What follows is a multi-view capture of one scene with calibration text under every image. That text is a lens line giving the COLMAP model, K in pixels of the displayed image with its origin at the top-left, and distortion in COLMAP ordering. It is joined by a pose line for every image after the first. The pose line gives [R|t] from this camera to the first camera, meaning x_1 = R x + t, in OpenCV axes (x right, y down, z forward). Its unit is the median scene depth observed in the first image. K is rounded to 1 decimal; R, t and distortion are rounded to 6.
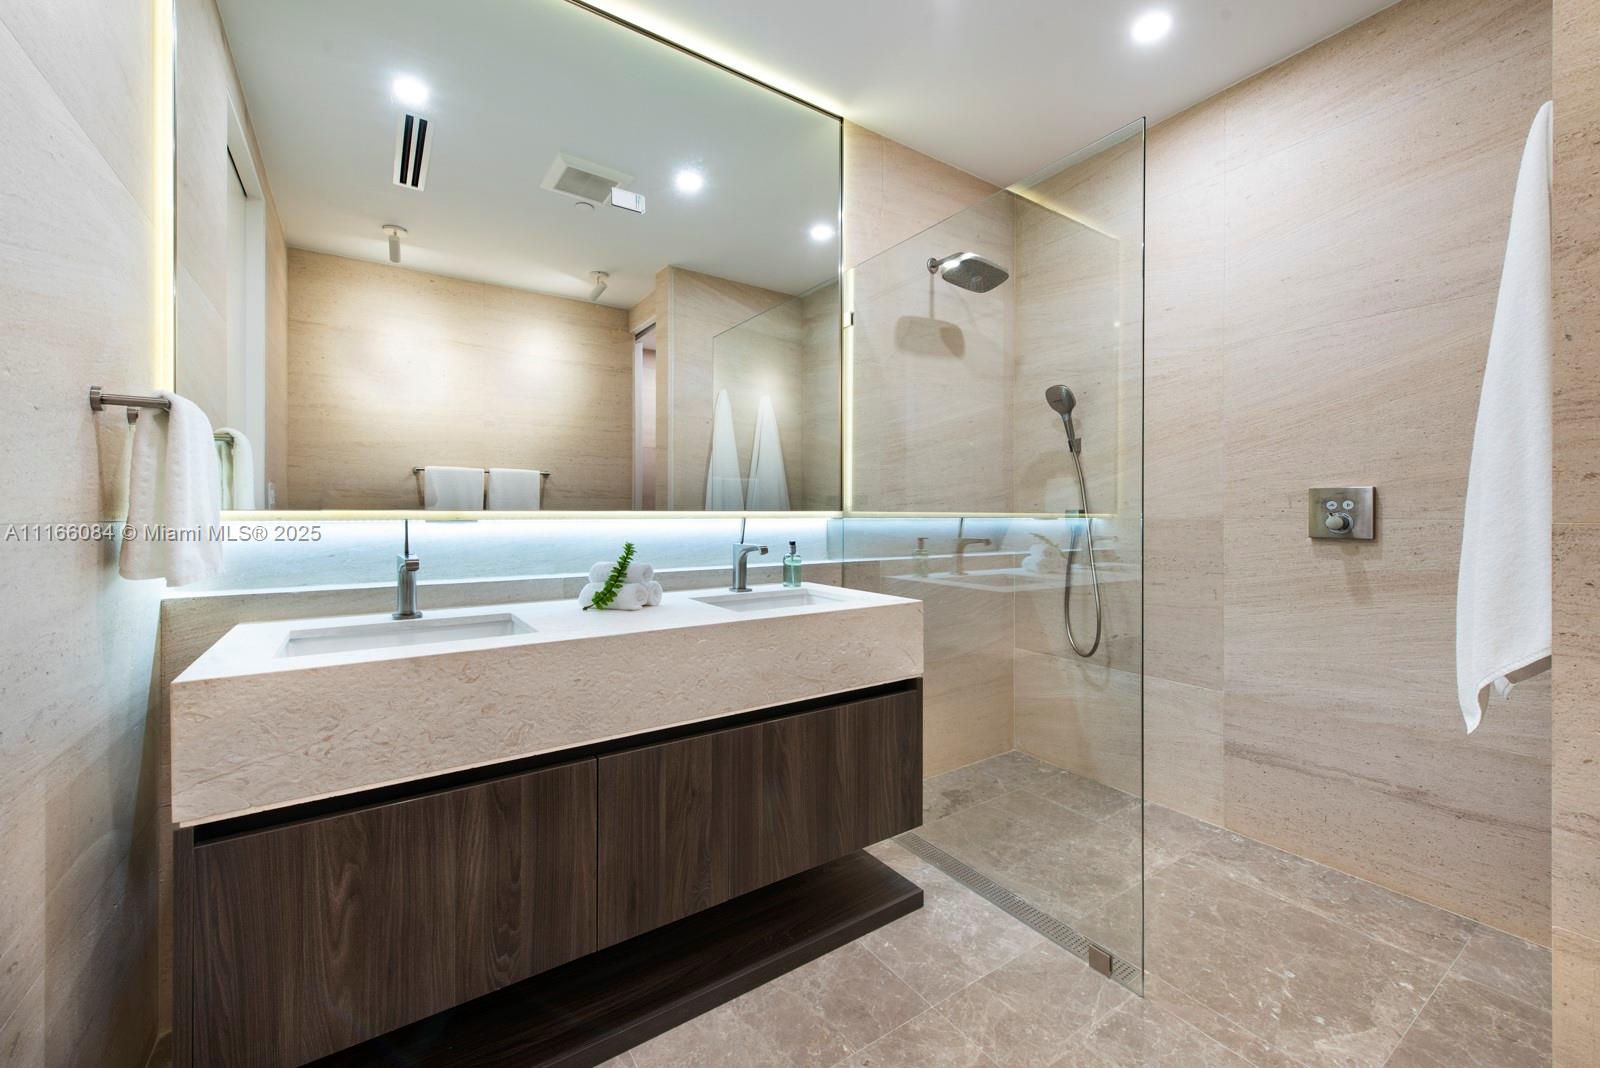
lens RADIAL K [[638.3, 0, 806.0], [0, 638.3, 523.6], [0, 0, 1]] dist [0.000436, -0.000113]
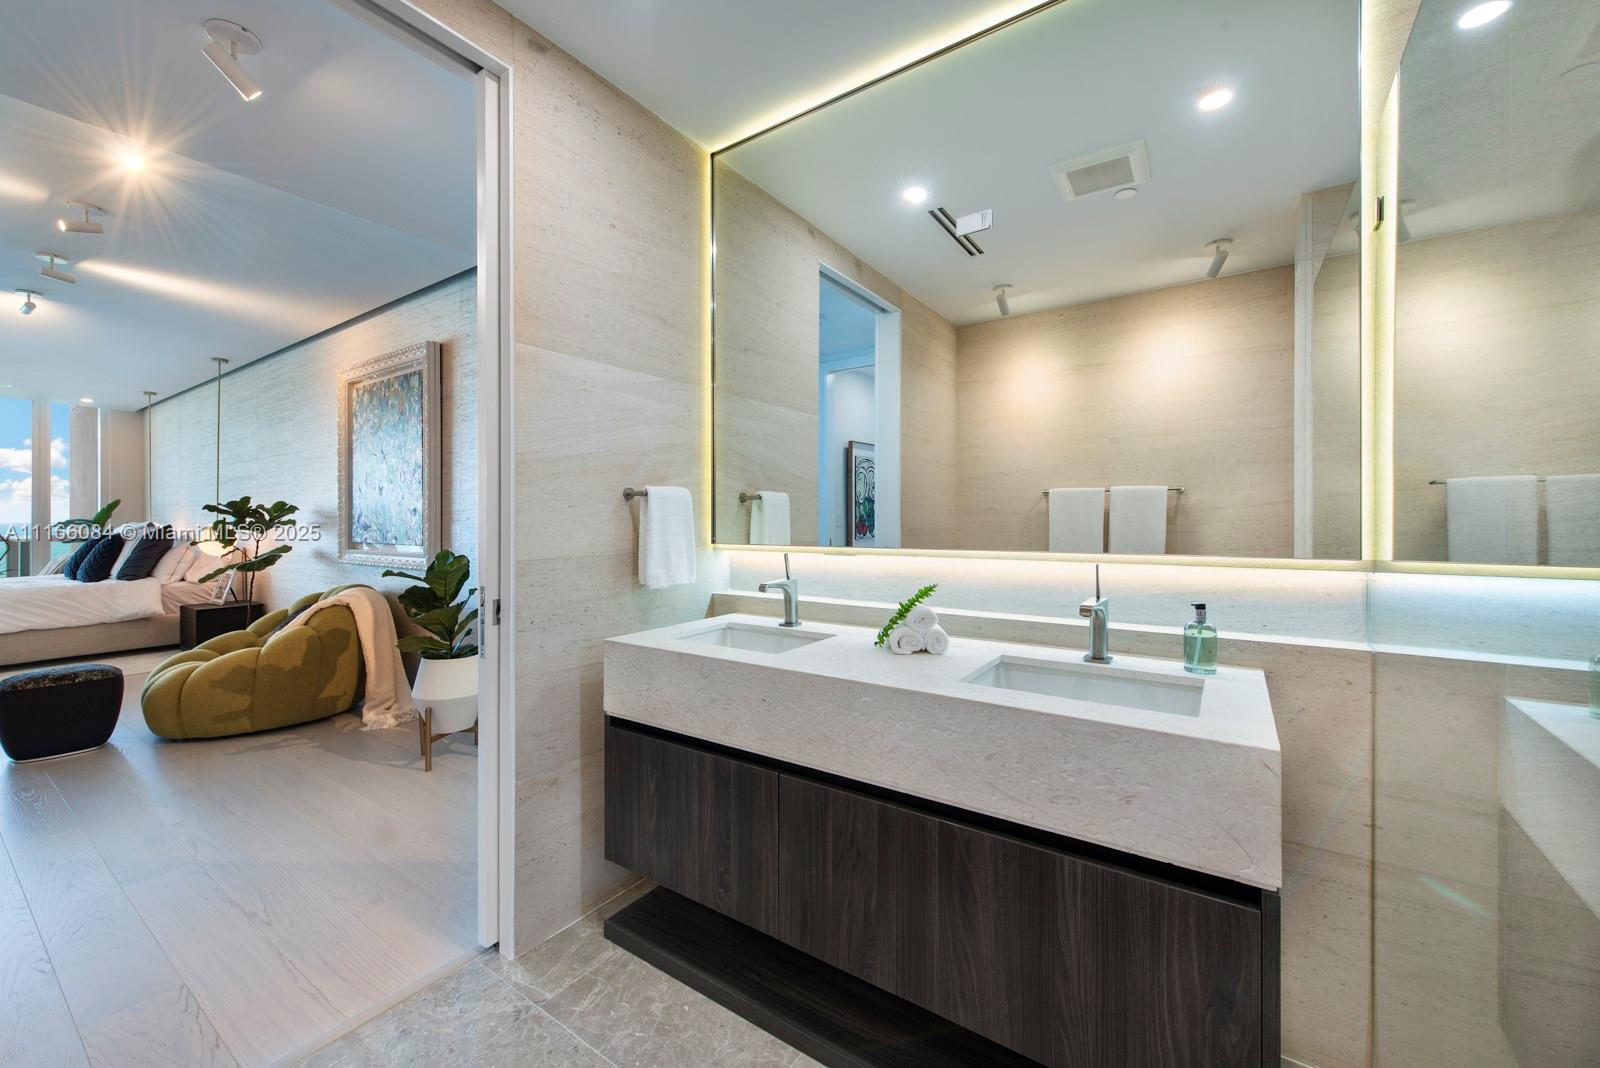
lens RADIAL K [[638.3, 0, 806.0], [0, 638.3, 523.6], [0, 0, 1]] dist [0.000436, -0.000113]
pose [[0.340641, 0.008038, -0.940159, 0.627919], [-0.008687, 0.999948, 0.005402, -0.073038], [0.940153, 0.006327, 0.340693, 0.531033]]
